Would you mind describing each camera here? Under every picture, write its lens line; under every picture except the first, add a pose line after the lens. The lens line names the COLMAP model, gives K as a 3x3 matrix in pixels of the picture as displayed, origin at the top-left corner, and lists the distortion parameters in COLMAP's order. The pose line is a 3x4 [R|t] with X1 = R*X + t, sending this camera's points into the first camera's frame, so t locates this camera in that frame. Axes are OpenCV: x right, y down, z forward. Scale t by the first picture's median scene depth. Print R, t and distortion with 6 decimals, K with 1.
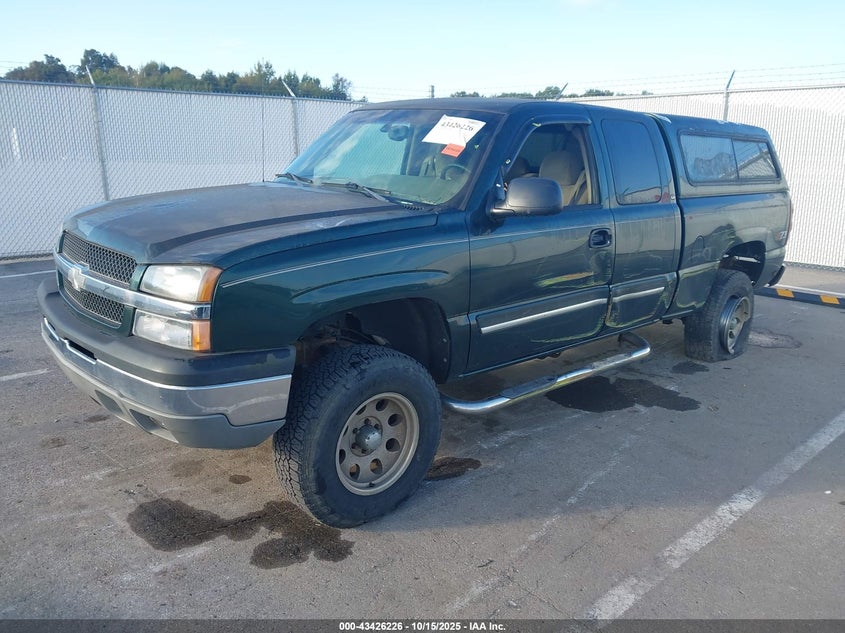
lens RADIAL K [[665.3, 0, 410.8], [0, 665.3, 316.6], [0, 0, 1]] dist [0.020544, 0.003998]
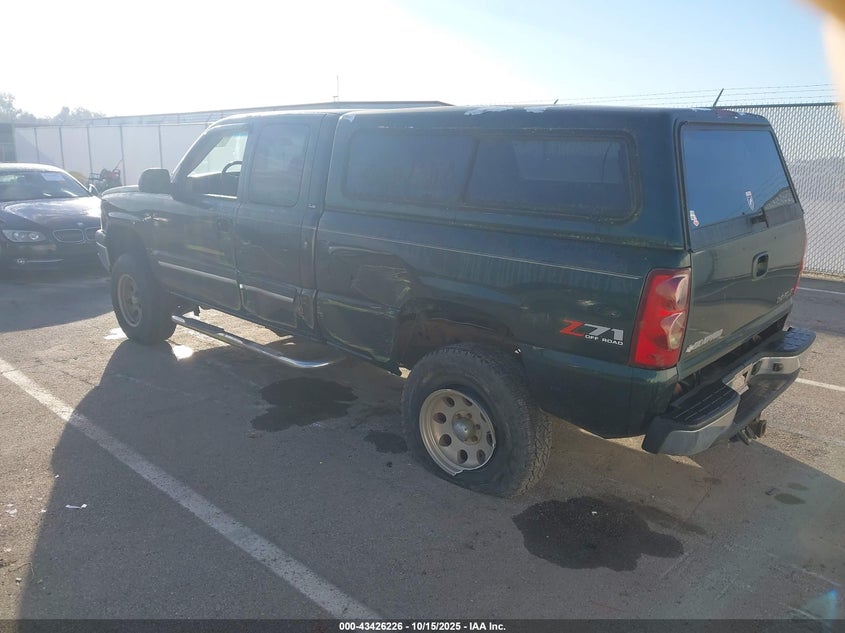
lens RADIAL K [[665.3, 0, 410.8], [0, 665.3, 316.6], [0, 0, 1]] dist [0.020544, 0.003998]
pose [[0.047106, 0.224496, -0.973336, 1.320111], [-0.224072, 0.951960, 0.208721, -0.258378], [0.973433, 0.208266, 0.095146, 1.092541]]
